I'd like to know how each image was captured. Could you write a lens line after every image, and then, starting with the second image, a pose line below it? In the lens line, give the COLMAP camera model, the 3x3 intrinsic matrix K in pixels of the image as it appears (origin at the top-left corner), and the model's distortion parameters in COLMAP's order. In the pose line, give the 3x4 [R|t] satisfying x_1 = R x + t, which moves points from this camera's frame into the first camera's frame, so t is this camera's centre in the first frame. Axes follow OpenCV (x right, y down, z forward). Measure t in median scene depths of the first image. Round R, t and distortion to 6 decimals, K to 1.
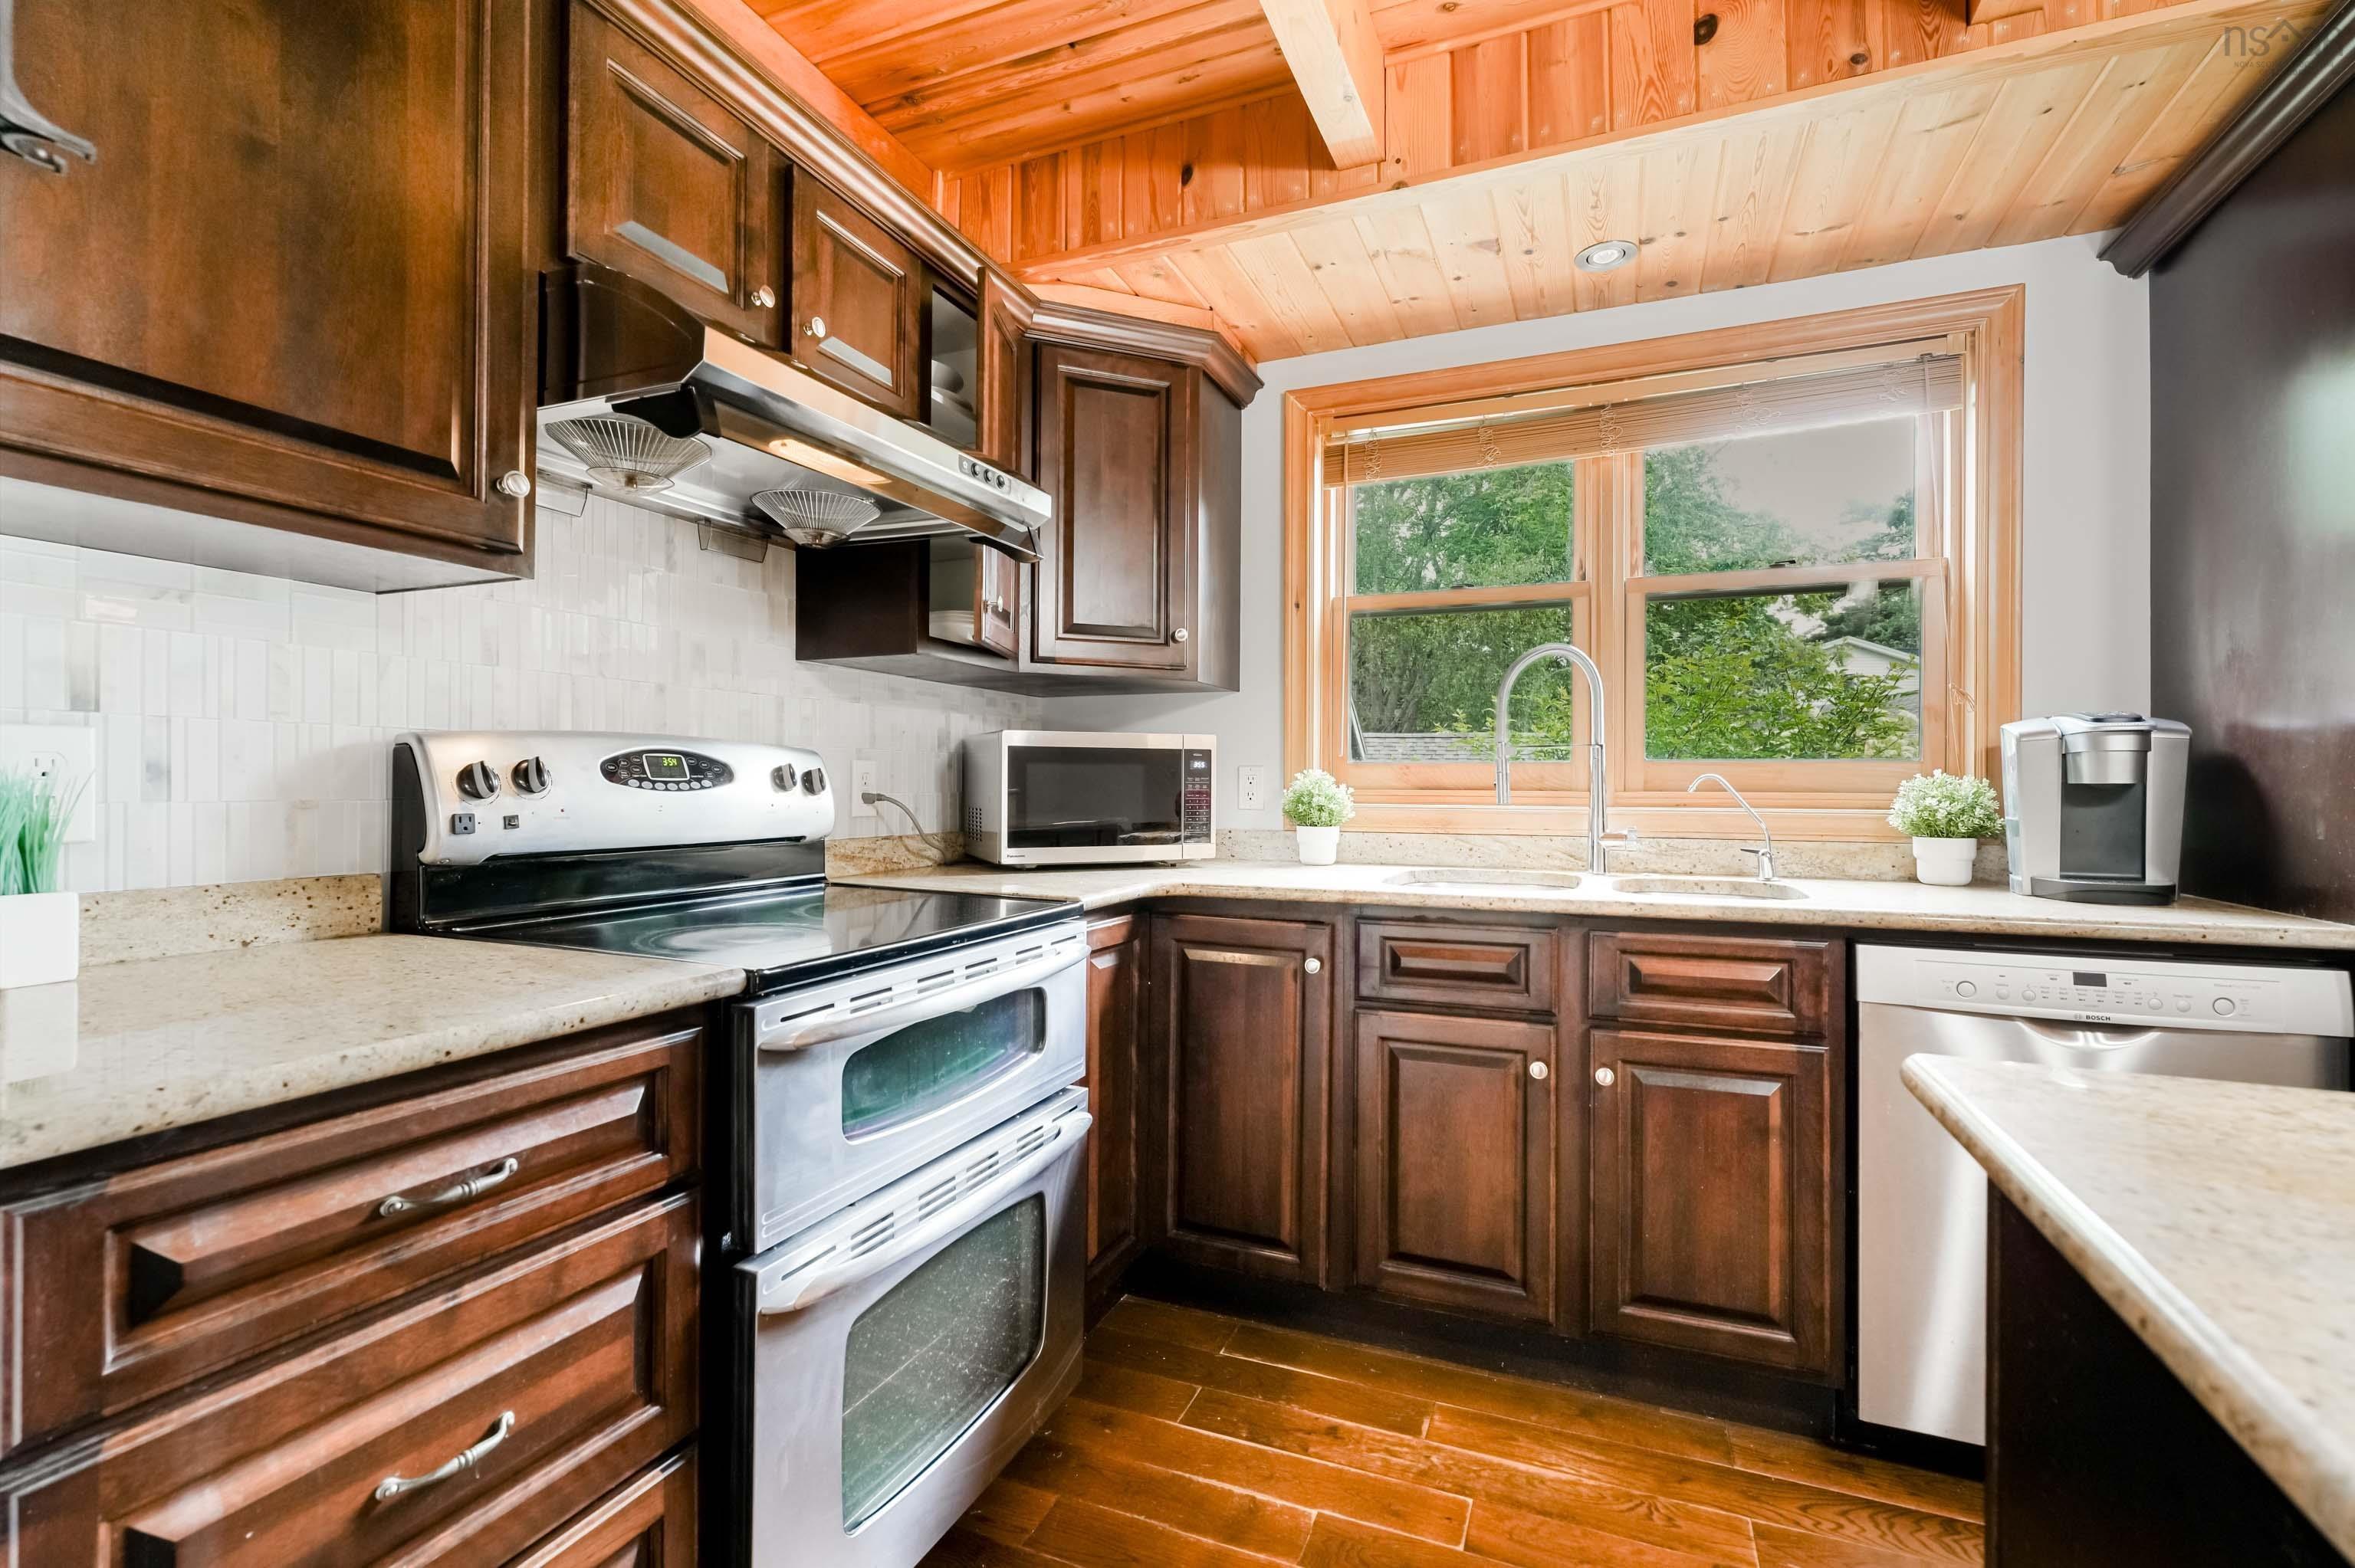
lens RADIAL K [[1046.6, 0, 1187.7], [0, 1046.6, 782.9], [0, 0, 1]] dist [-0.000829, -0.000161]
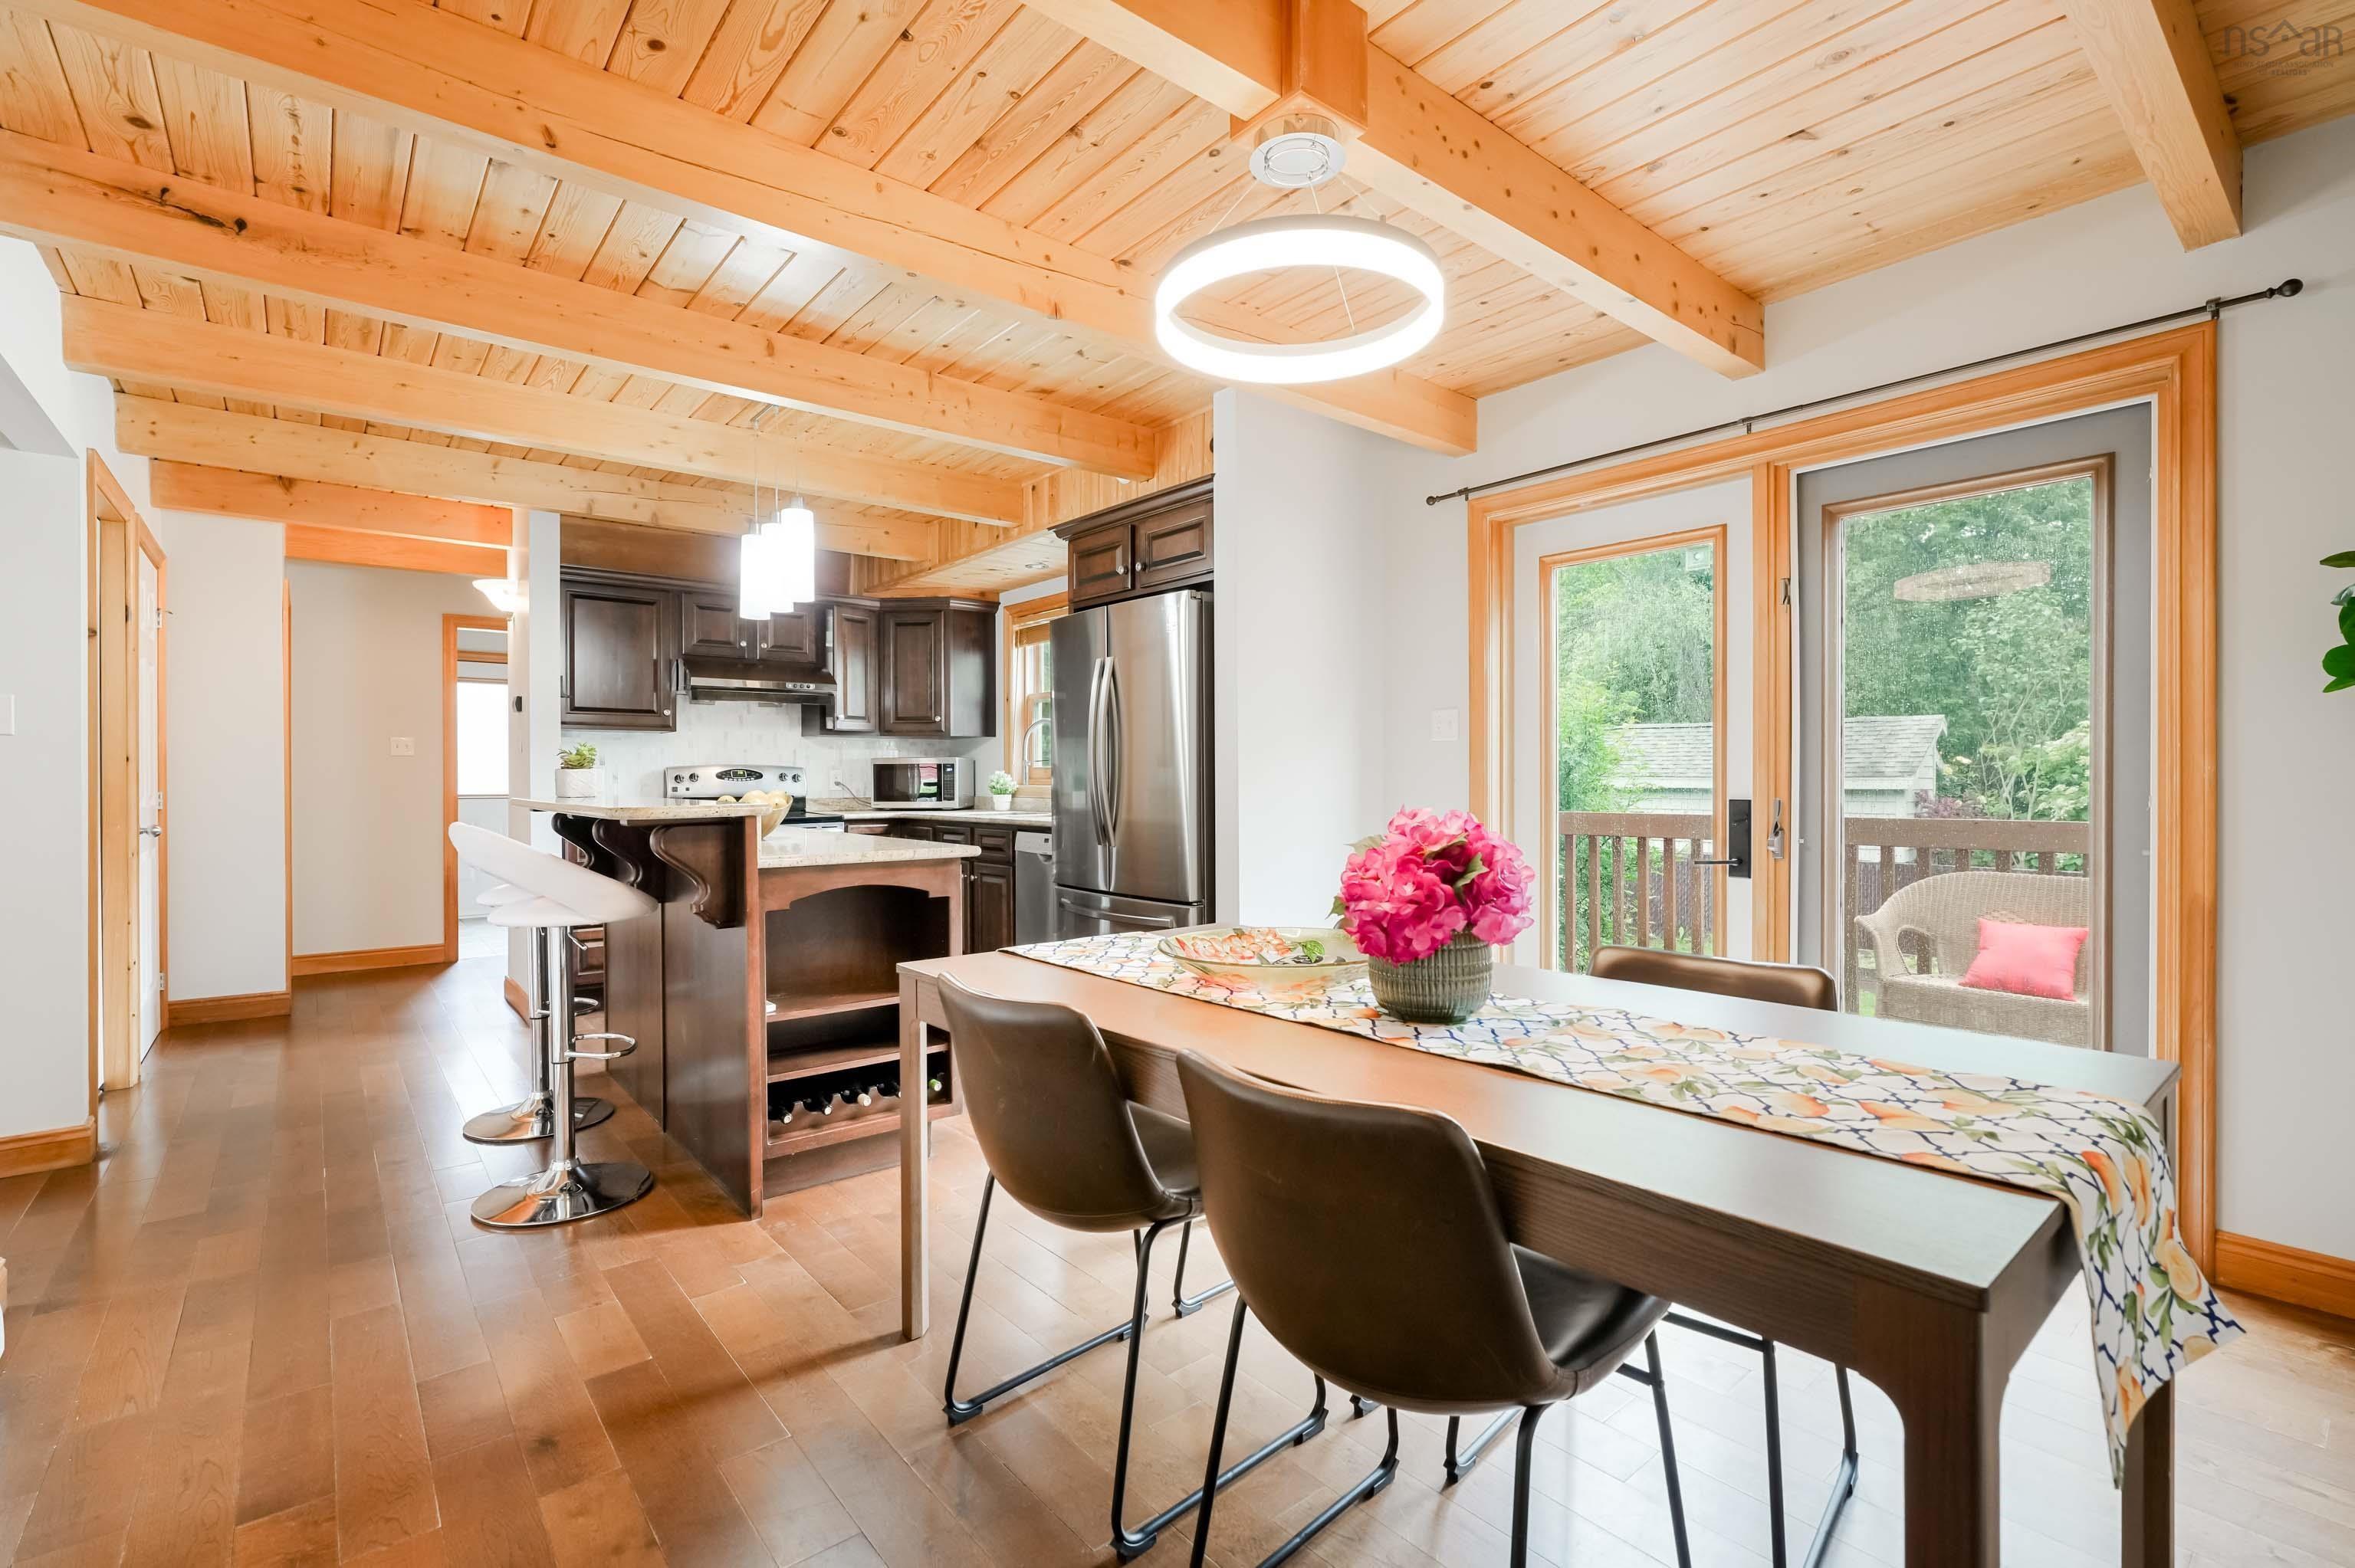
lens RADIAL K [[1046.6, 0, 1187.7], [0, 1046.6, 782.9], [0, 0, 1]] dist [-0.000829, -0.000161]
pose [[0.883096, -0.004205, -0.469174, 2.031081], [0.008352, 0.999942, 0.006757, 0.002703], [0.469119, -0.009886, 0.883080, -1.133608]]
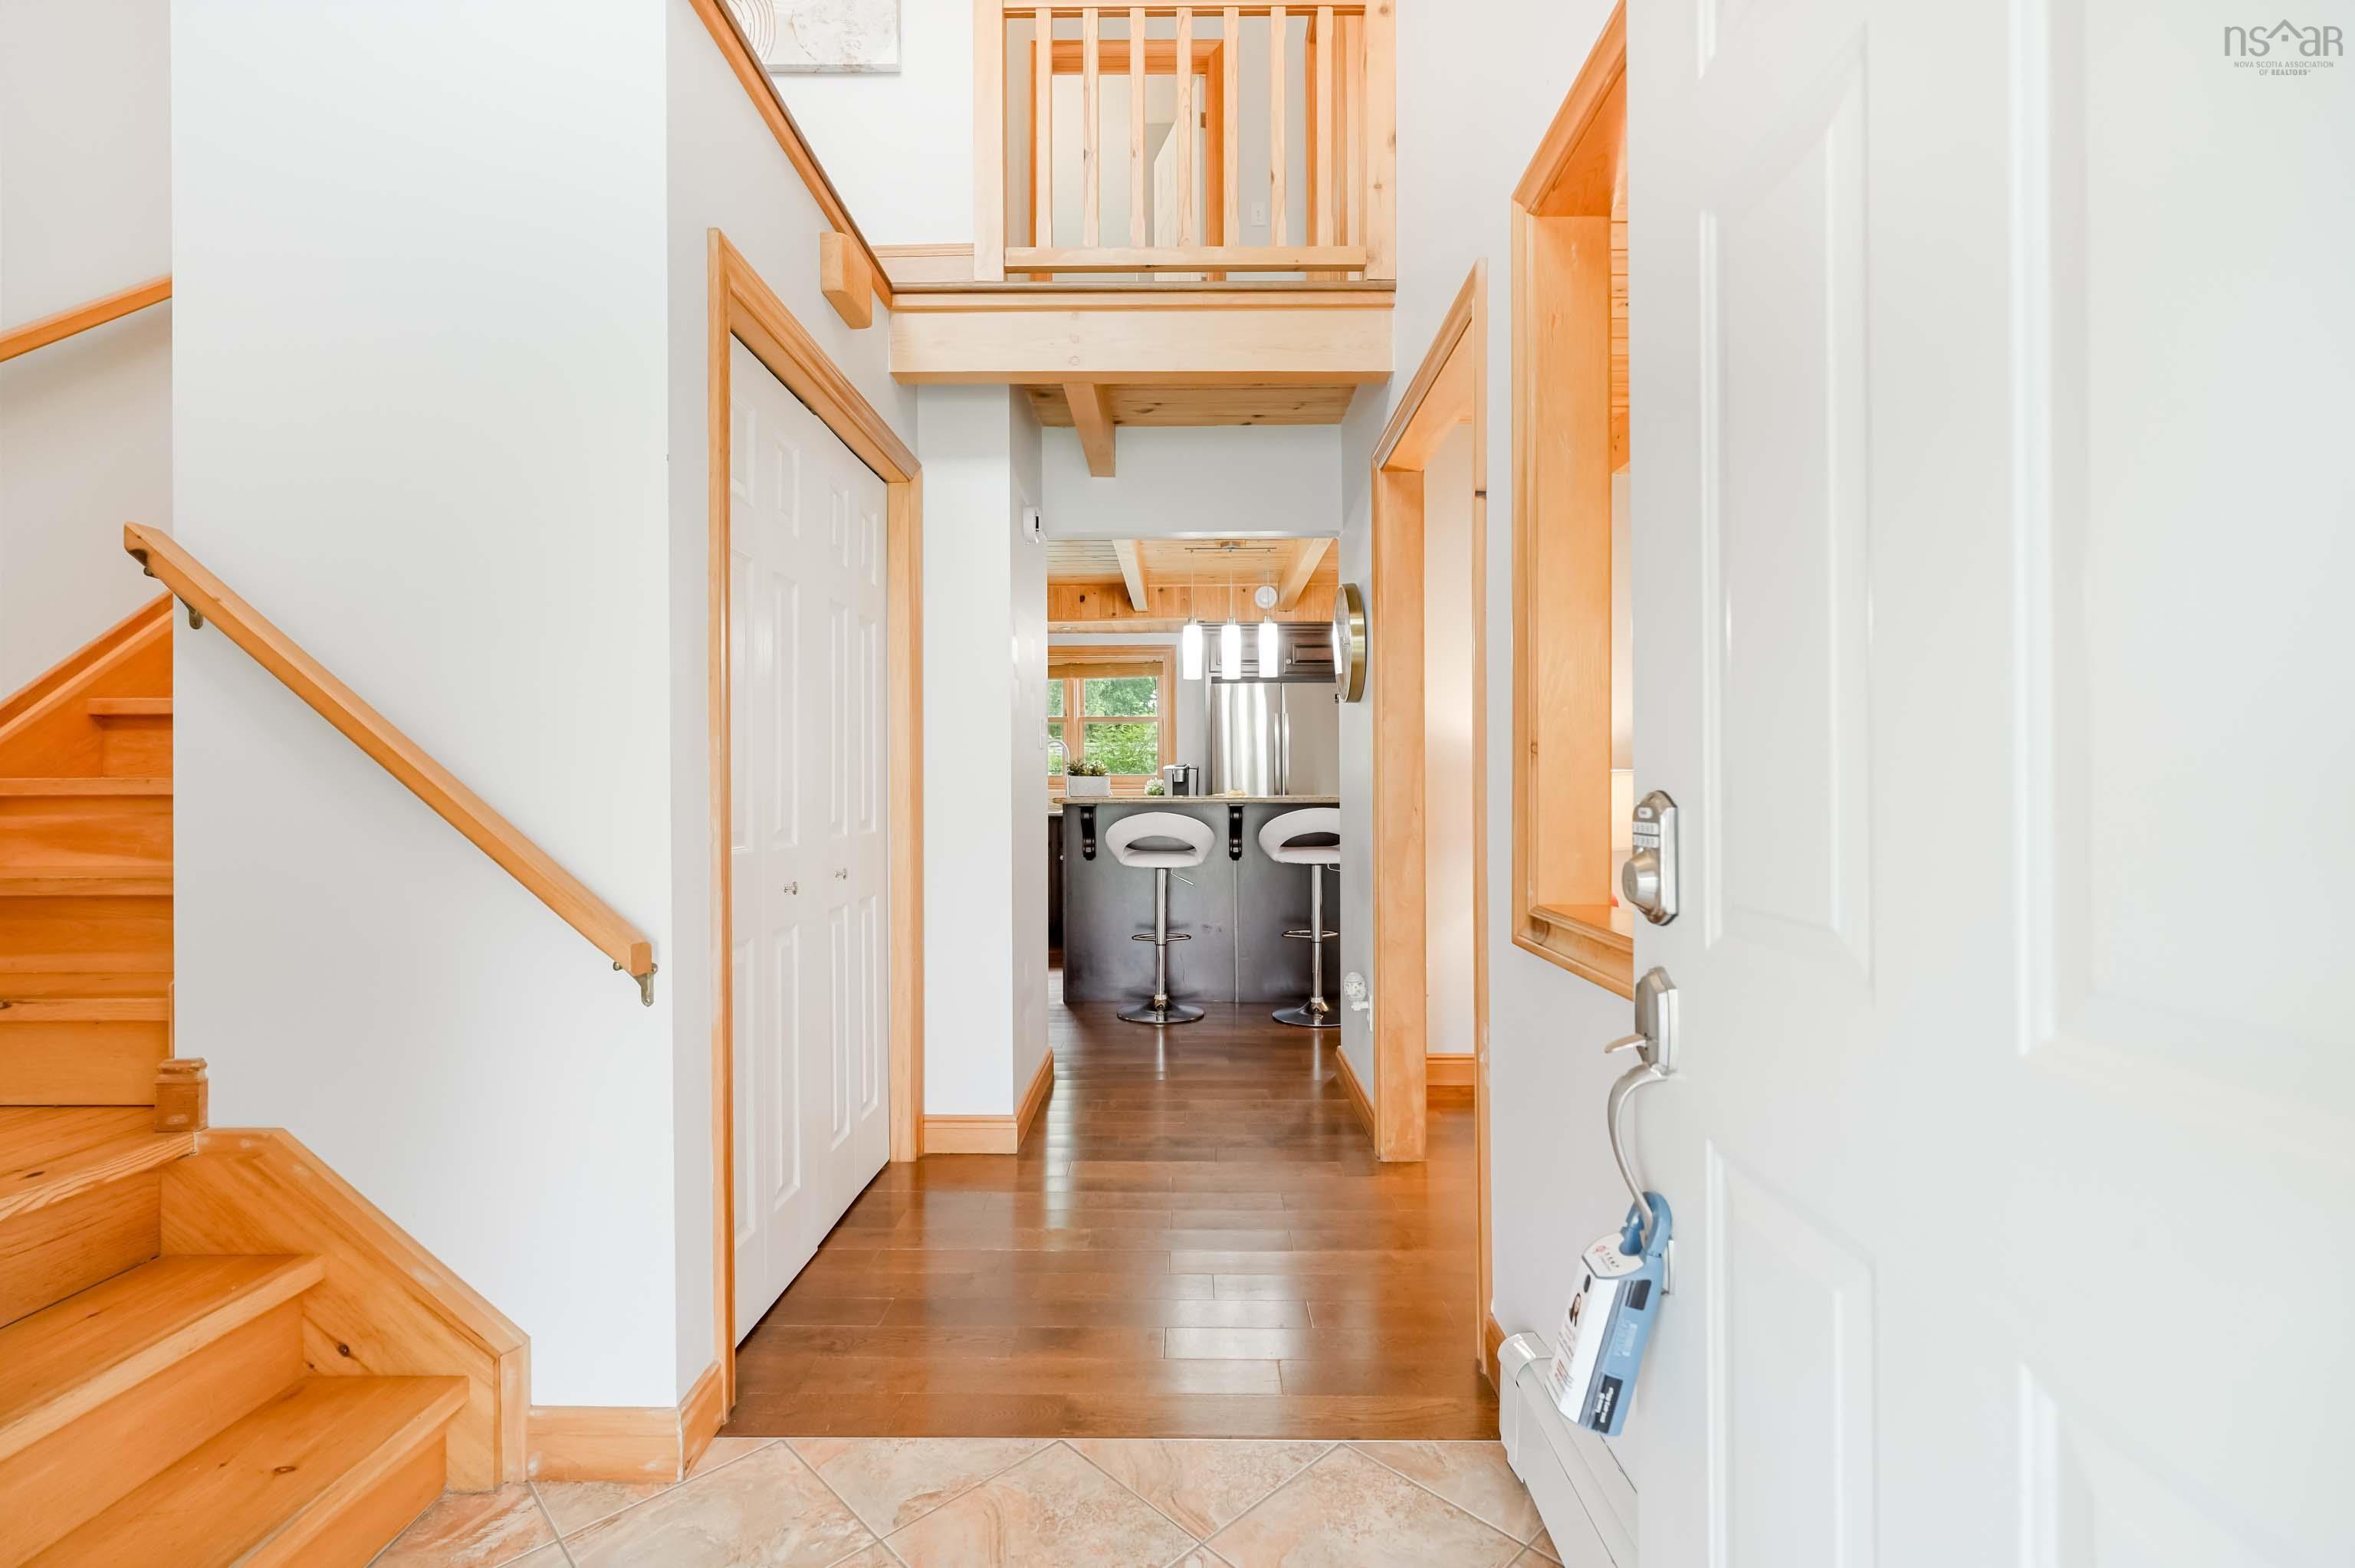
lens RADIAL K [[1046.6, 0, 1187.7], [0, 1046.6, 782.9], [0, 0, 1]] dist [-0.000829, -0.000161]
pose [[0.925286, -0.008801, 0.379168, -0.570693], [0.007152, 0.999958, 0.005758, -0.014648], [-0.379203, -0.002616, 0.925310, -2.458339]]
